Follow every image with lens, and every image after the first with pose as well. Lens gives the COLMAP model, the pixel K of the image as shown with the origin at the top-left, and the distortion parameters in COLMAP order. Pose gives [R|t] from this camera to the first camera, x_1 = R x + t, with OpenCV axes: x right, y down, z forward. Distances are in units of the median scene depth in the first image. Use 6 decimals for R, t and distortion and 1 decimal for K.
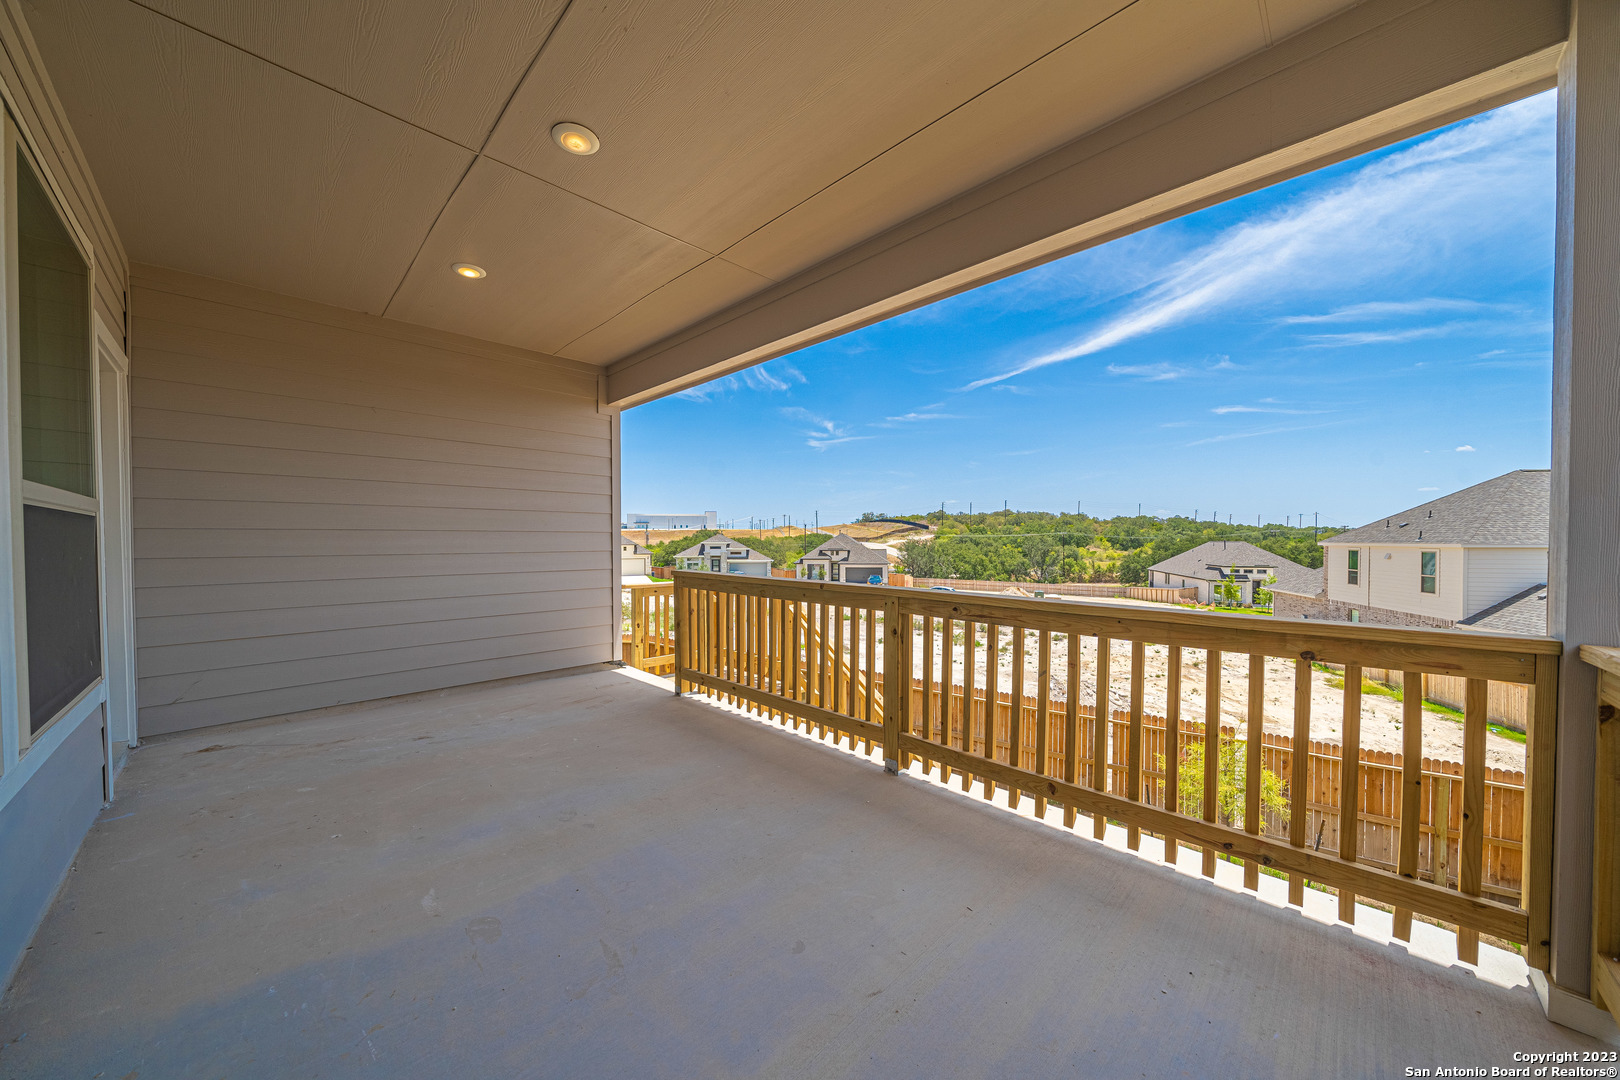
lens RADIAL K [[565.5, 0, 818.3], [0, 565.5, 554.7], [0, 0, 1]] dist [-0.001941, -0.000337]
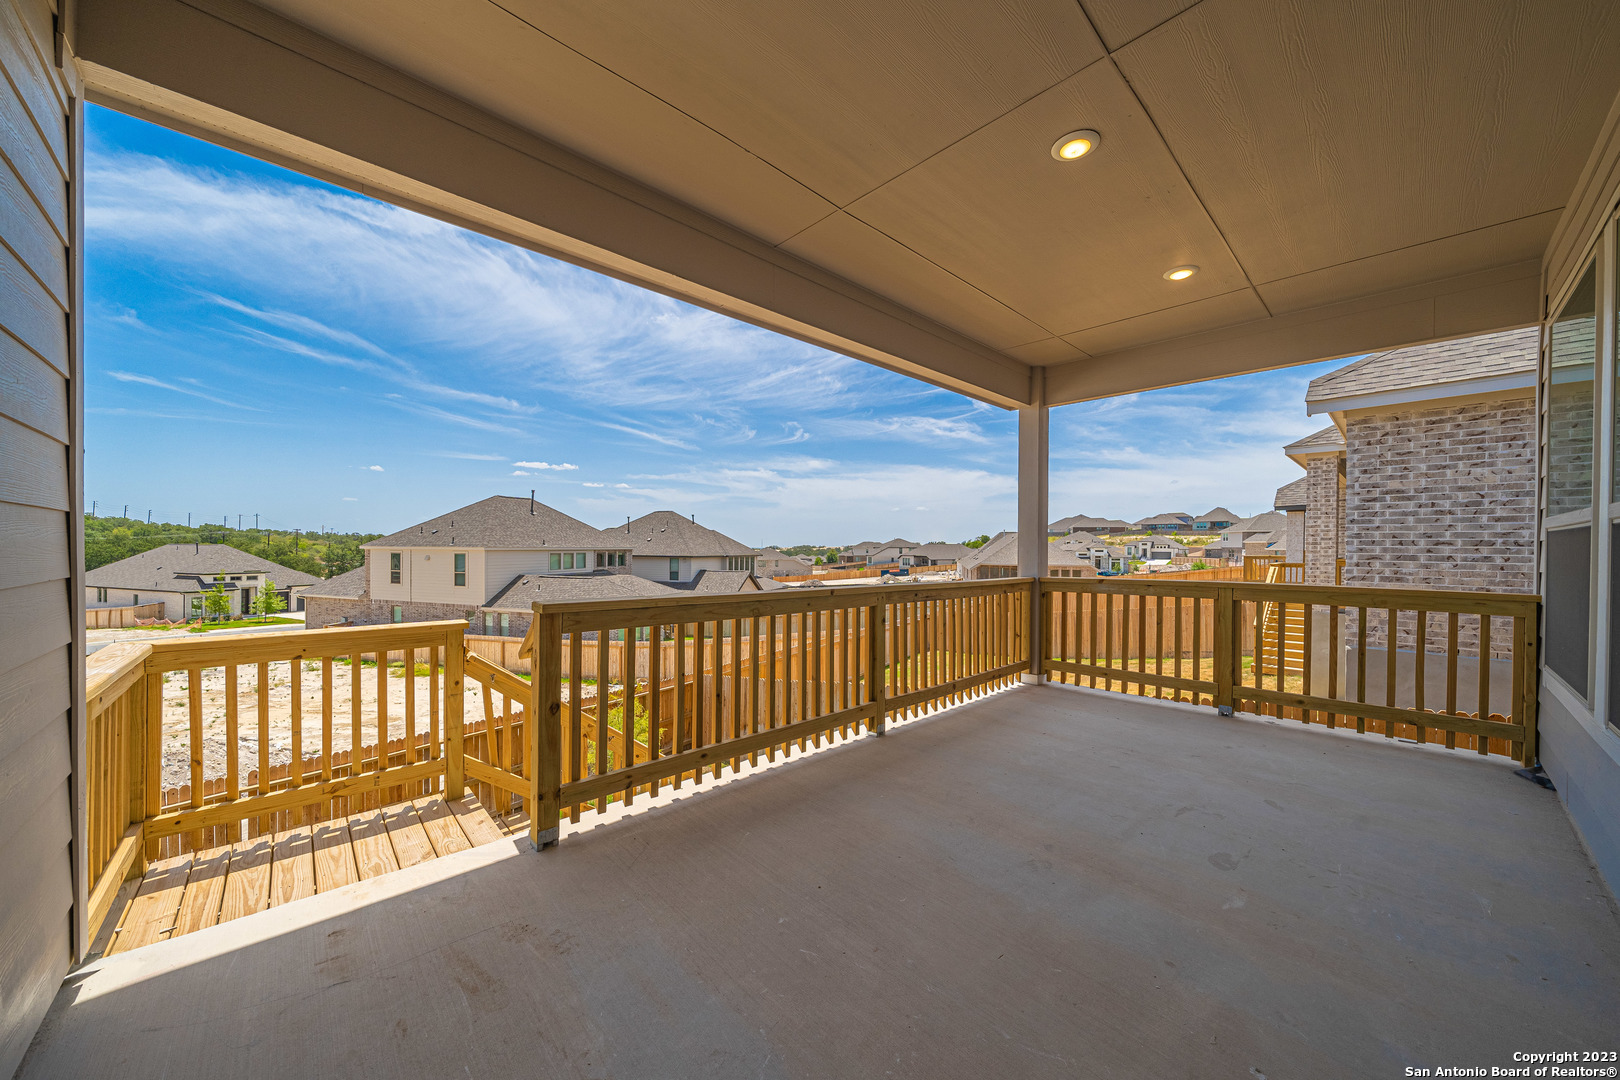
lens RADIAL K [[565.5, 0, 807.0], [0, 565.5, 547.3], [0, 0, 1]] dist [-0.001941, -0.000337]
pose [[0.046470, -0.001072, 0.998919, -0.129509], [0.019319, 0.999813, 0.000174, -0.003351], [-0.998733, 0.019290, 0.046483, 0.127412]]
